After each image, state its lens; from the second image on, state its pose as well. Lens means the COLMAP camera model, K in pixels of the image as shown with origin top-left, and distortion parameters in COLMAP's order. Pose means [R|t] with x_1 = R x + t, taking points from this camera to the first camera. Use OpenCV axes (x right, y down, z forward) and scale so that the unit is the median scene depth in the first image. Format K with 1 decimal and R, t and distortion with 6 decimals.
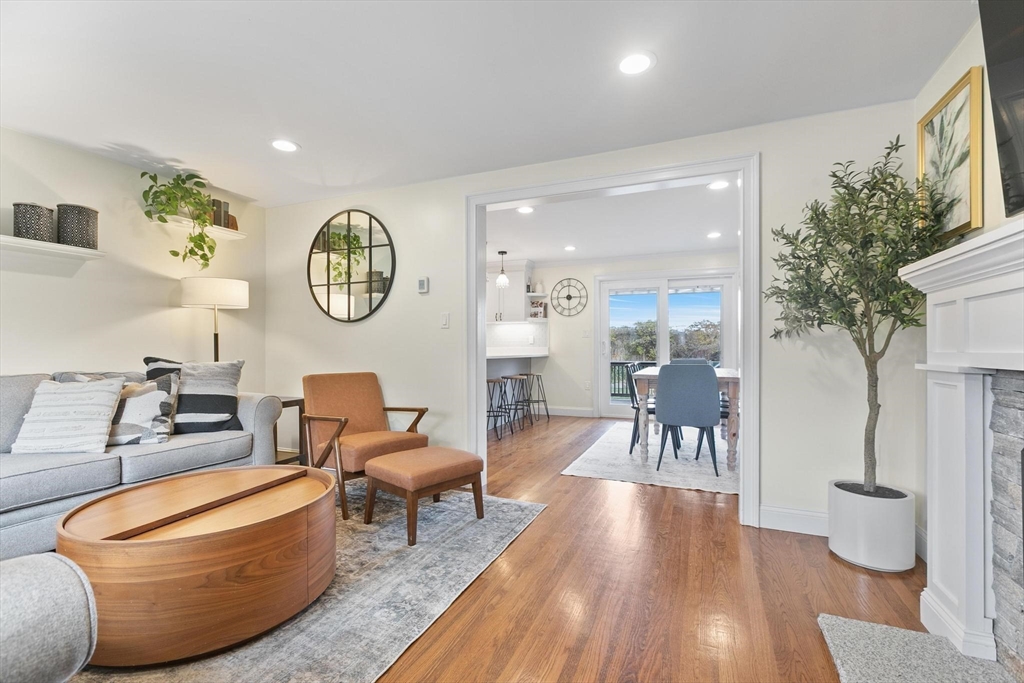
lens RADIAL K [[457.6, 0, 517.0], [0, 457.6, 344.7], [0, 0, 1]] dist [0.004668, -0.001944]
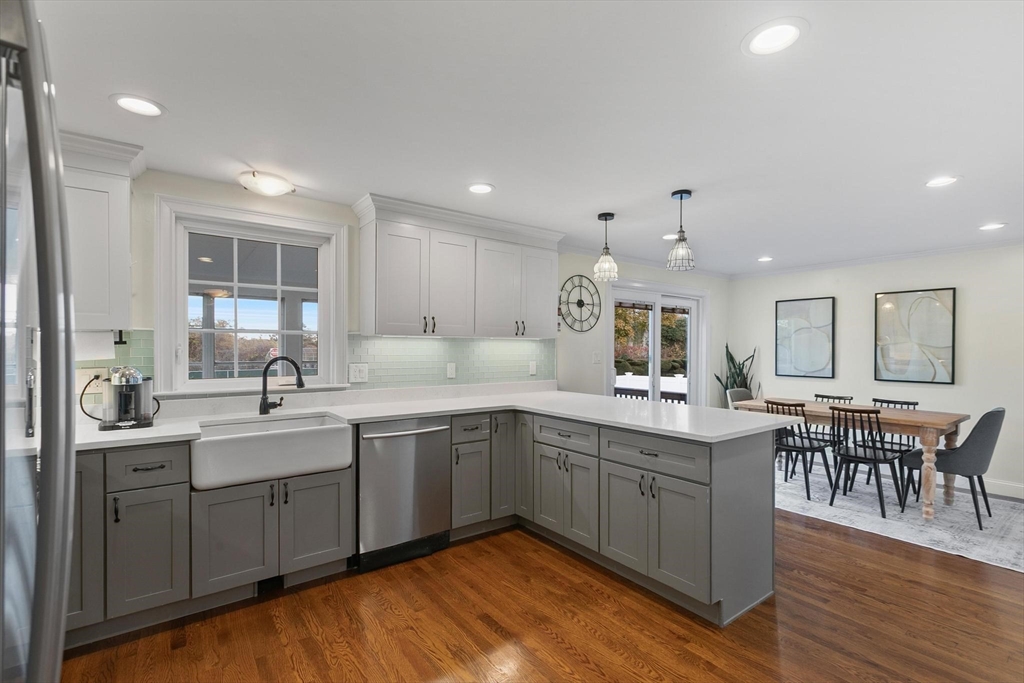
lens RADIAL K [[457.6, 0, 520.3], [0, 457.6, 351.0], [0, 0, 1]] dist [0.004668, -0.001944]
pose [[0.512060, -0.003525, 0.858942, -0.502059], [-0.007898, 0.999930, 0.008813, -0.039445], [-0.858913, -0.011297, 0.511996, 0.731980]]
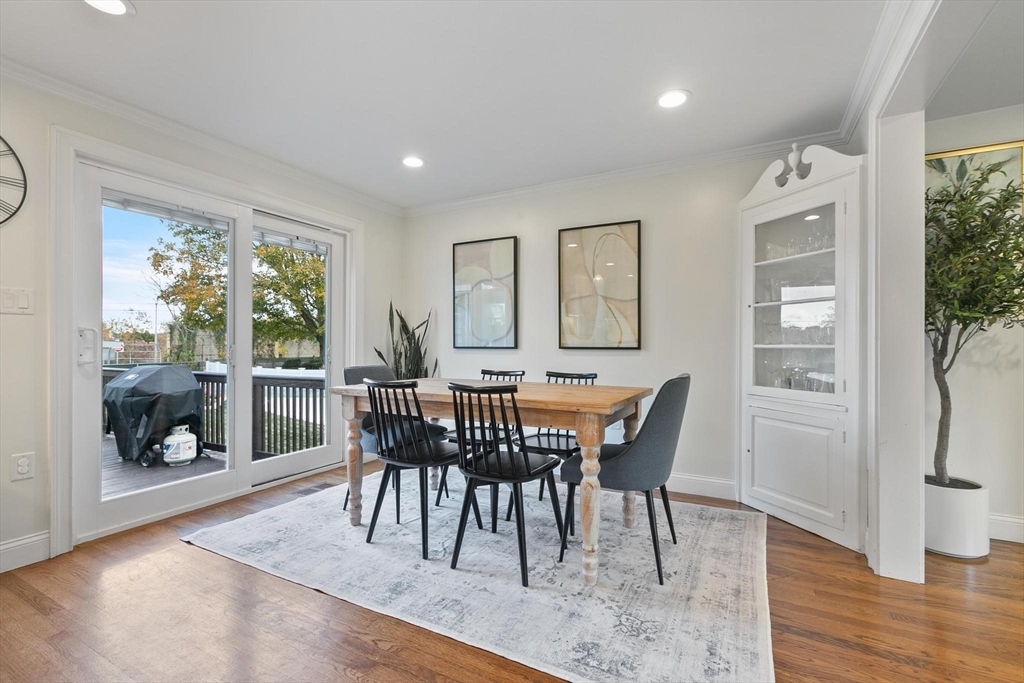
lens RADIAL K [[457.6, 0, 512.4], [0, 457.6, 341.2], [0, 0, 1]] dist [0.004668, -0.001944]
pose [[0.100933, 0.006799, 0.994870, -0.124781], [-0.004025, 0.999971, -0.006425, 0.003526], [-0.994885, -0.003356, 0.100957, 0.622209]]
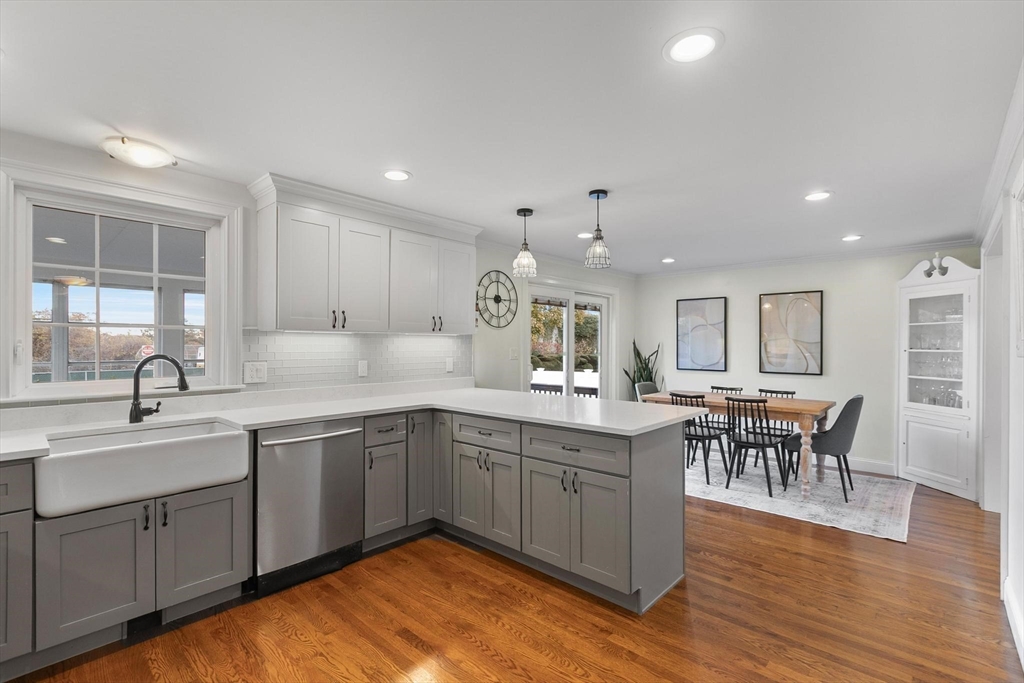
lens RADIAL K [[457.6, 0, 516.1], [0, 457.6, 344.0], [0, 0, 1]] dist [0.004668, -0.001944]
pose [[0.346056, 0.001244, 0.938213, -0.495962], [-0.006213, 0.999980, 0.000966, -0.039383], [-0.938193, -0.006163, 0.346057, 0.744243]]
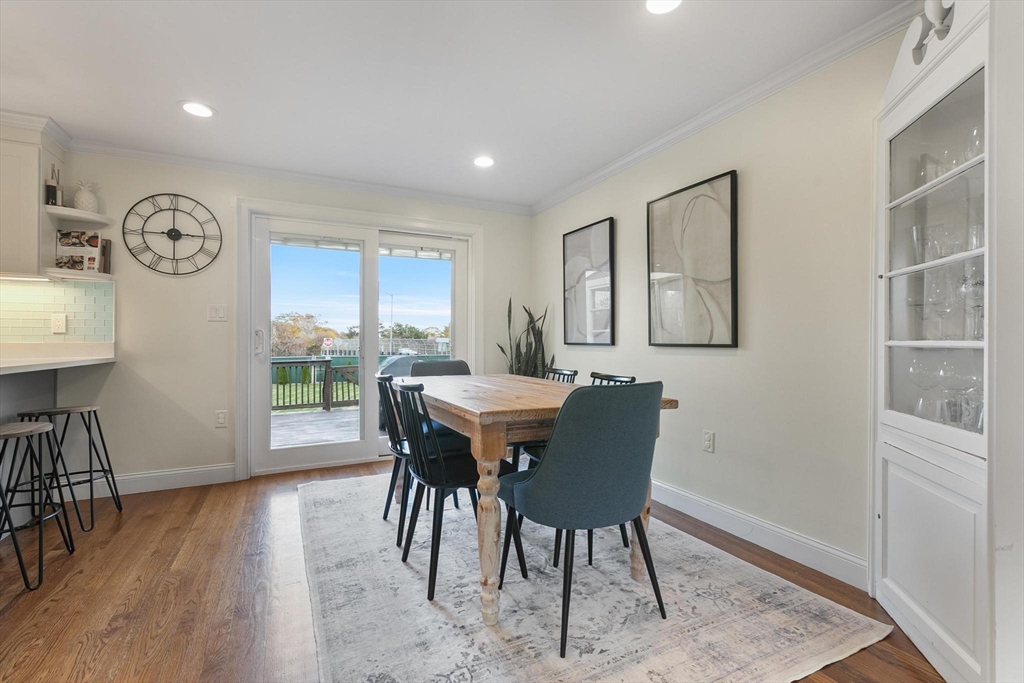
lens RADIAL K [[457.6, 0, 509.4], [0, 457.6, 337.8], [0, 0, 1]] dist [0.004668, -0.001944]
pose [[0.661351, 0.002219, 0.750073, -0.010656], [-0.001480, 0.999998, -0.001653, 0.002157], [-0.750075, -0.000017, 0.661353, 0.433922]]
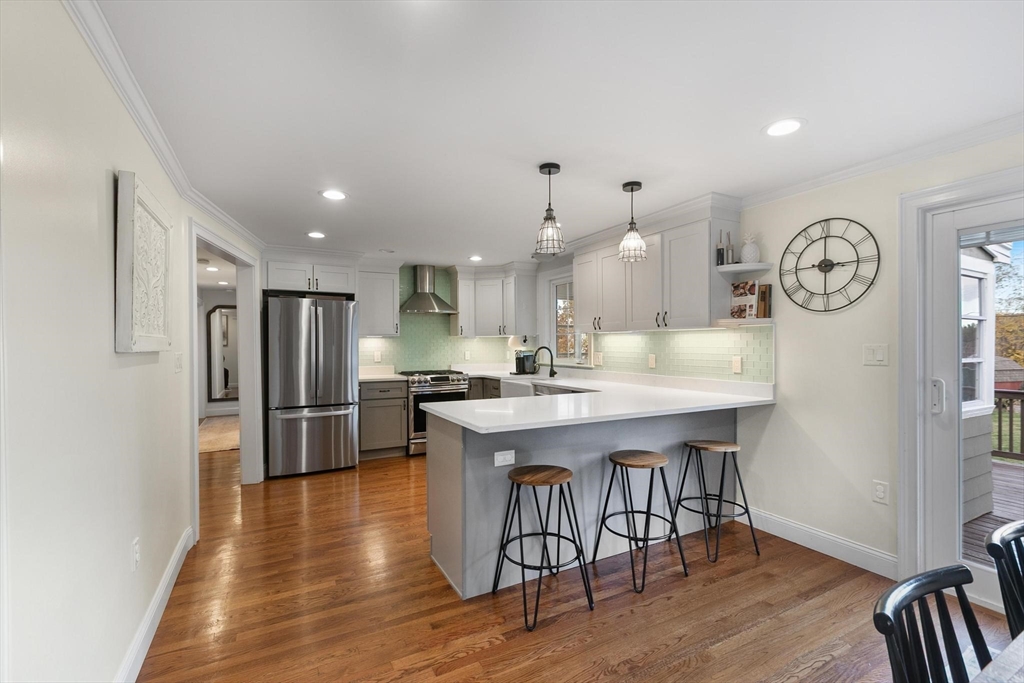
lens RADIAL K [[457.6, 0, 519.0], [0, 457.6, 345.7], [0, 0, 1]] dist [0.004668, -0.001944]
pose [[0.775992, -0.001520, -0.630741, 0.158912], [0.009280, 0.999916, 0.009008, -0.038105], [0.630675, -0.012843, 0.775941, 0.507993]]
